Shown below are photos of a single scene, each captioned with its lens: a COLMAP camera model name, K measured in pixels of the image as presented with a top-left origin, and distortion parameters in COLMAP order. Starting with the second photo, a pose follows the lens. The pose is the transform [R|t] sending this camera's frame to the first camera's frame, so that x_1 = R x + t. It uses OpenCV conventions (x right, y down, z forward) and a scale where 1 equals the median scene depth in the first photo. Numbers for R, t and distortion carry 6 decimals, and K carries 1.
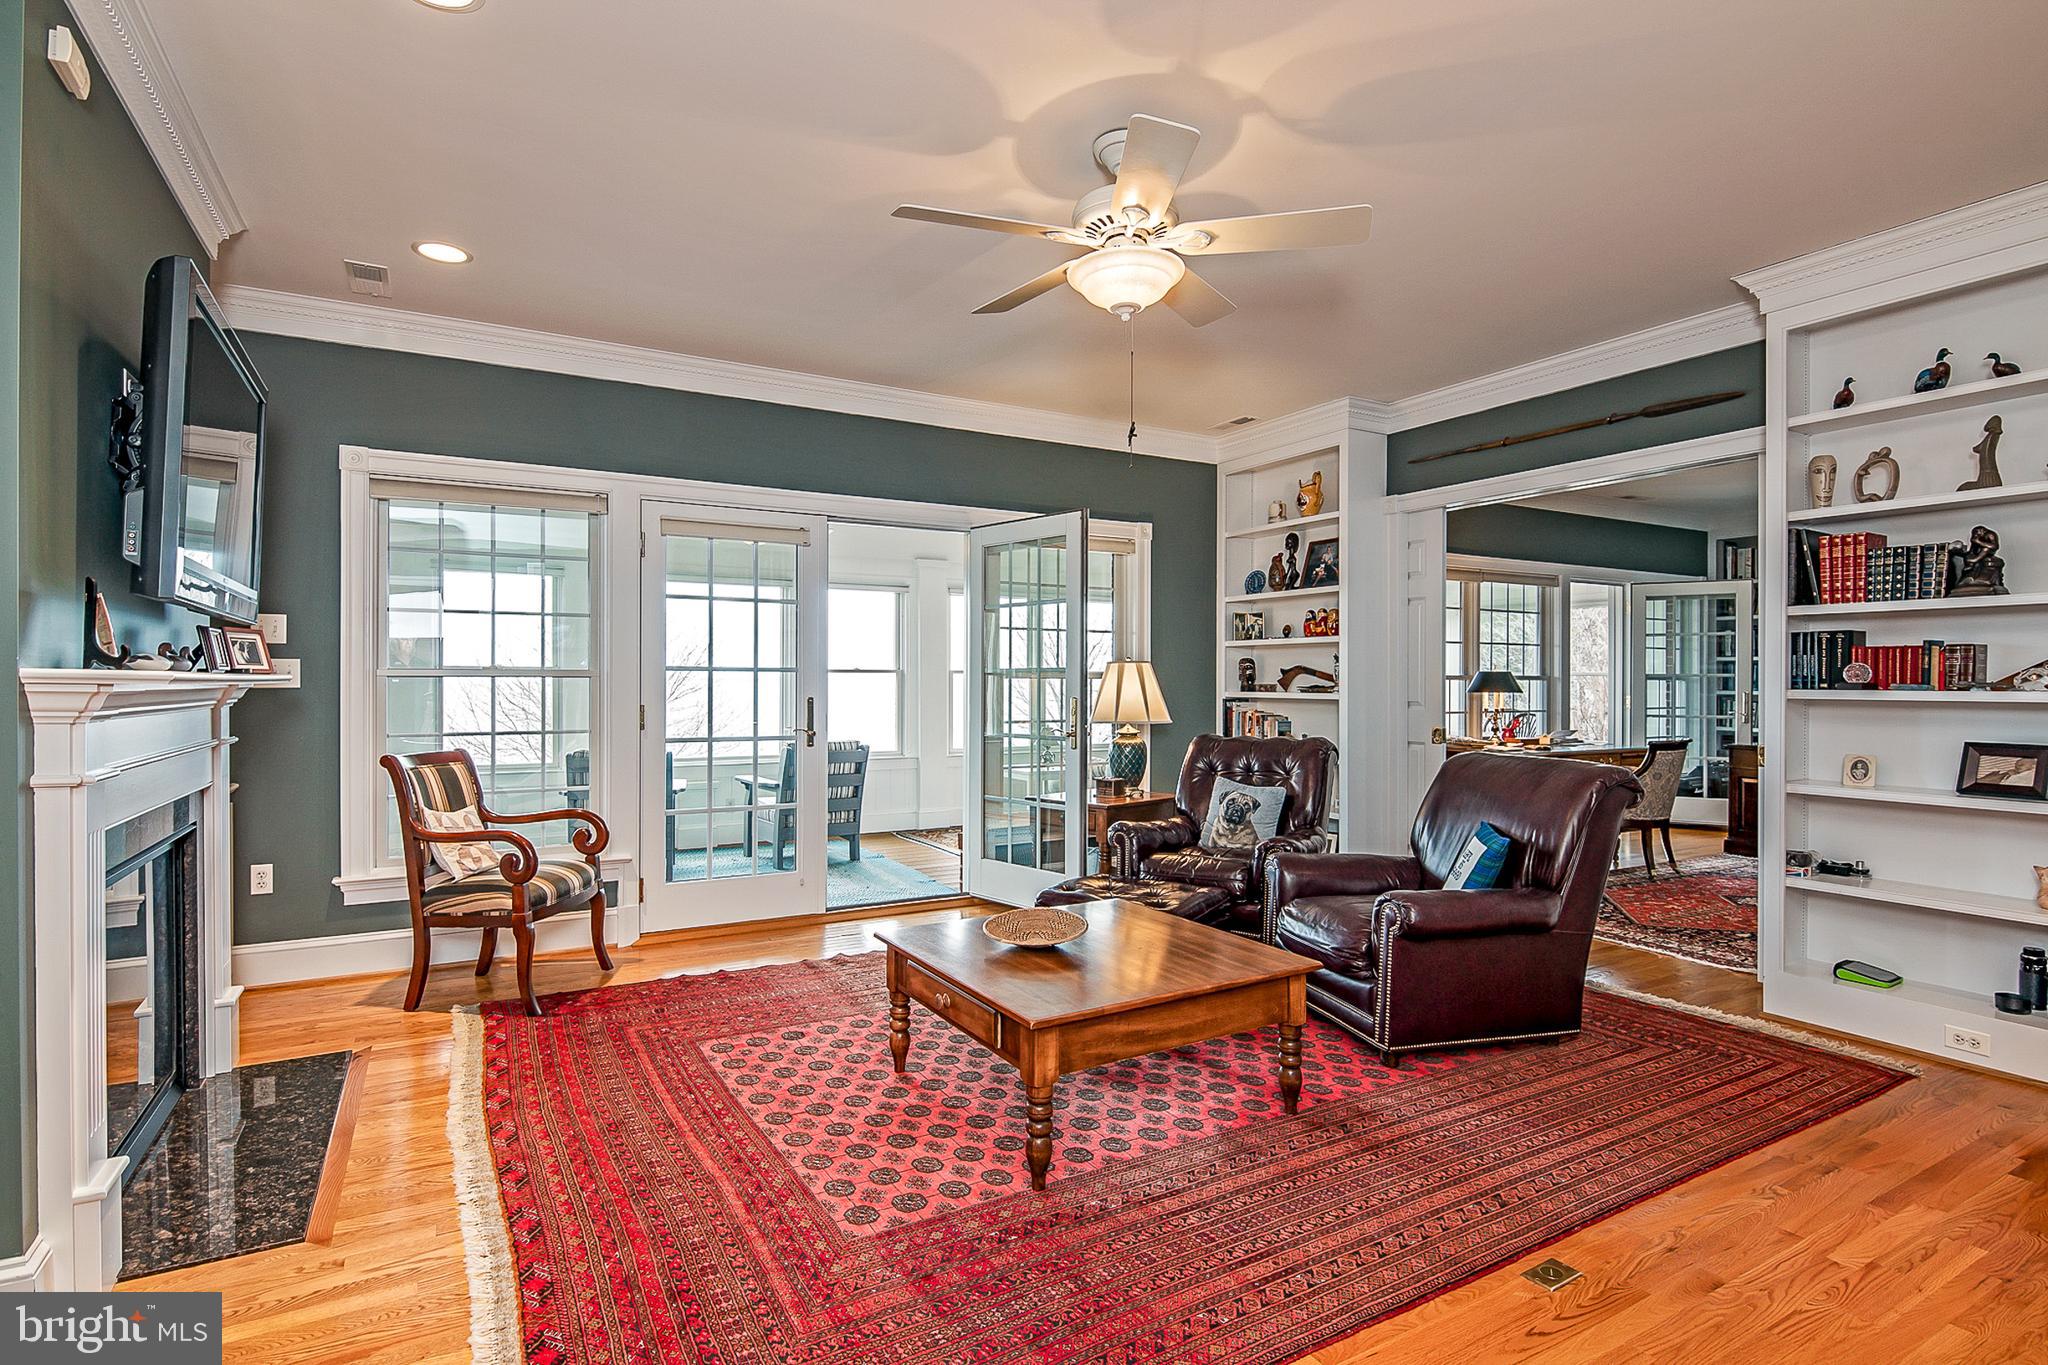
lens RADIAL K [[1011.7, 0, 1027.6], [0, 1011.7, 680.2], [0, 0, 1]] dist [-0.002813, -0.003168]
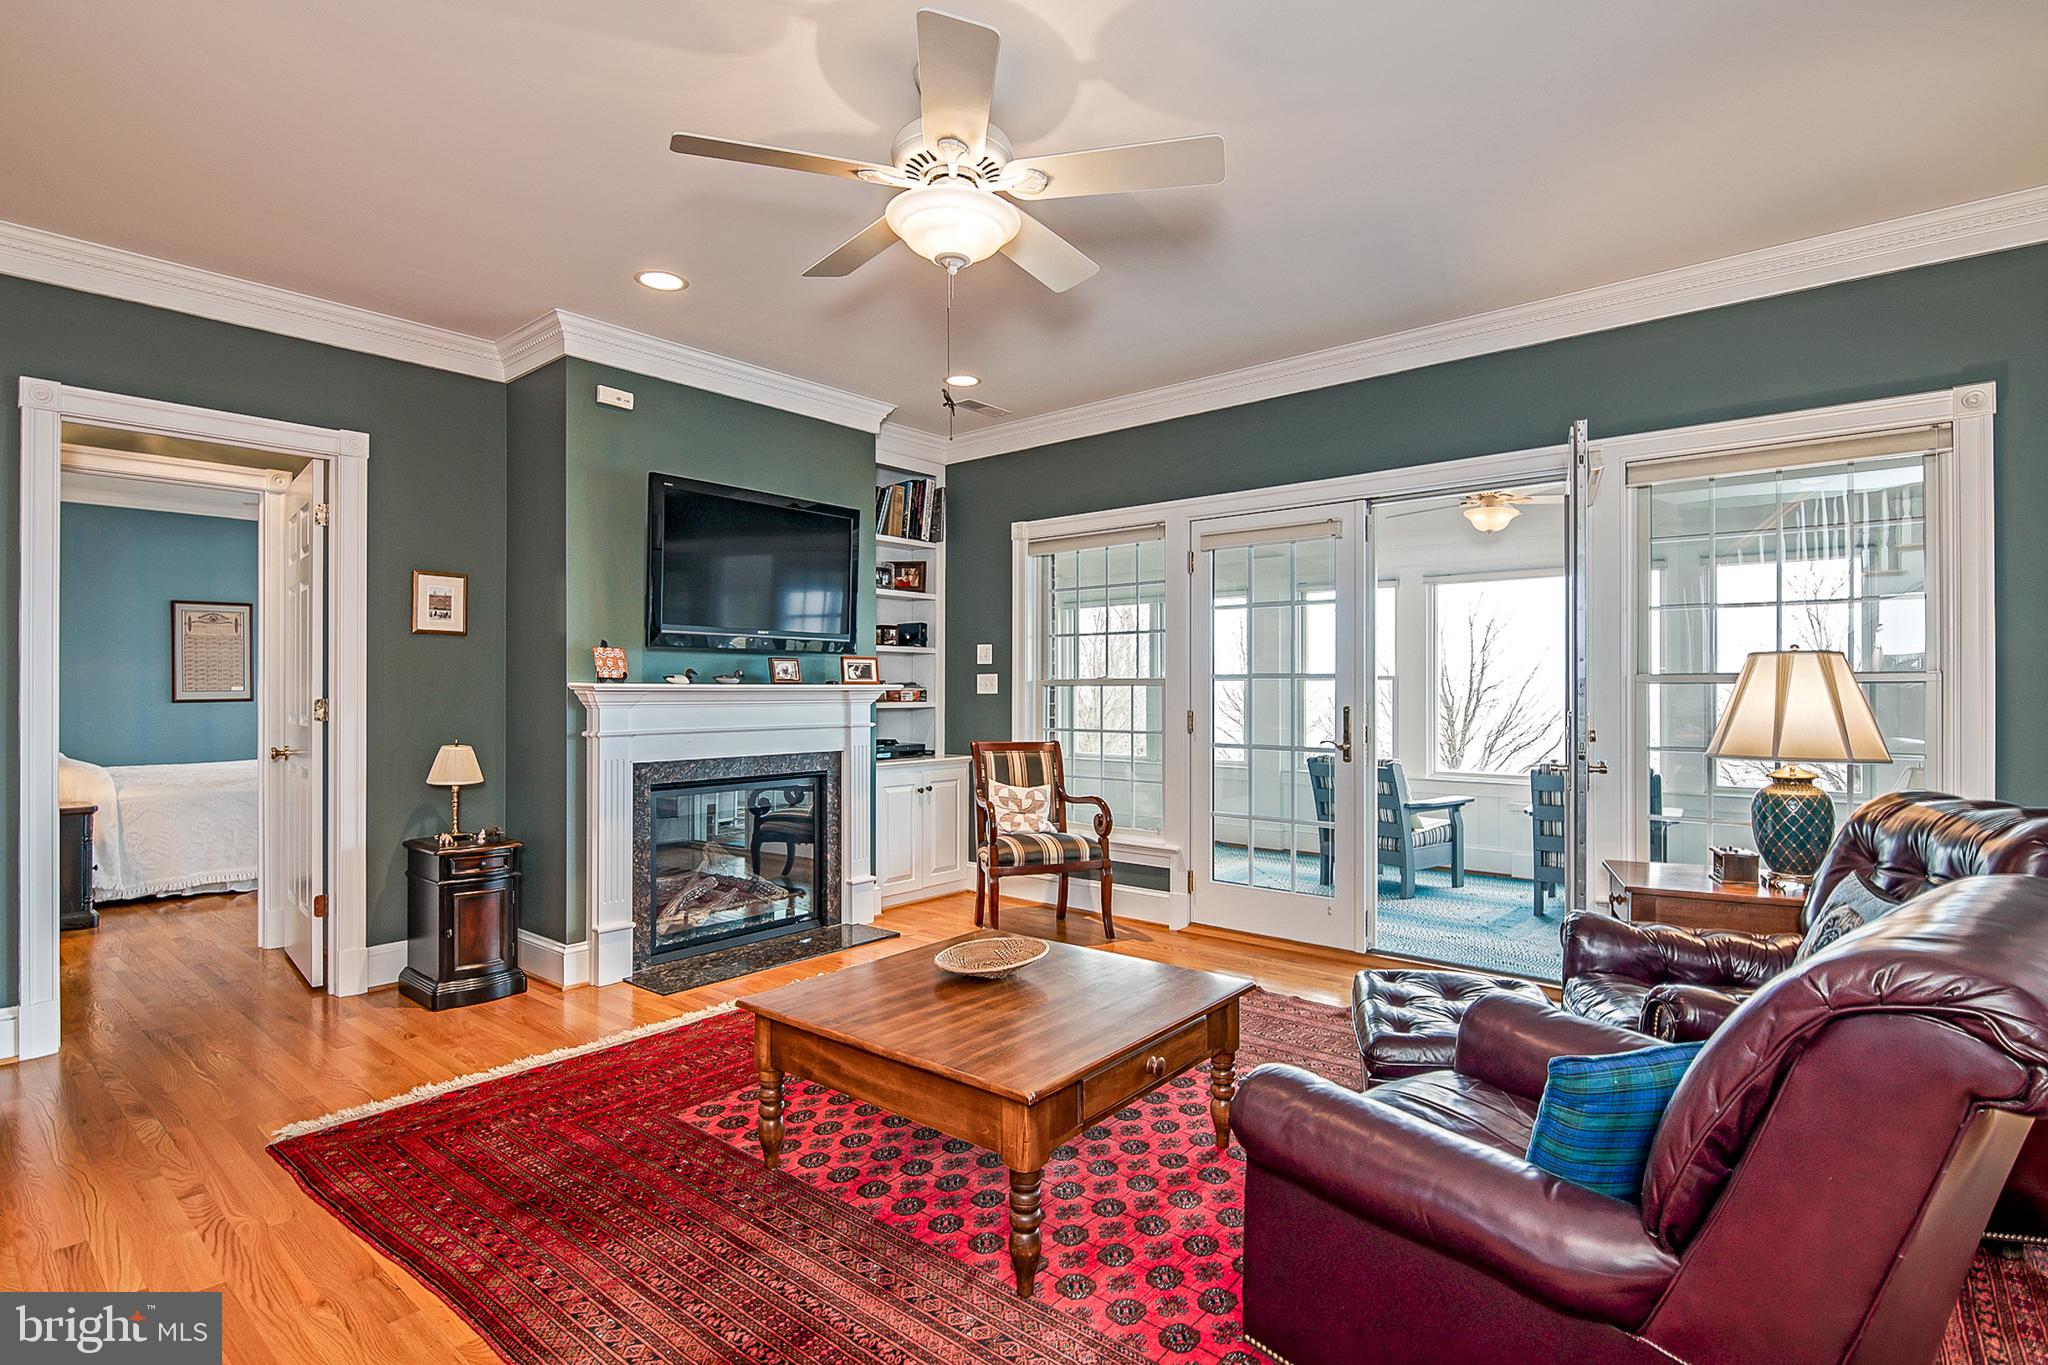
lens RADIAL K [[1011.7, 0, 1031.2], [0, 1011.7, 687.5], [0, 0, 1]] dist [-0.002813, -0.003168]
pose [[0.342529, -0.002089, -0.939505, 0.628684], [0.002521, 0.999996, -0.001304, 0.000834], [0.939504, -0.001922, 0.342533, 0.509872]]
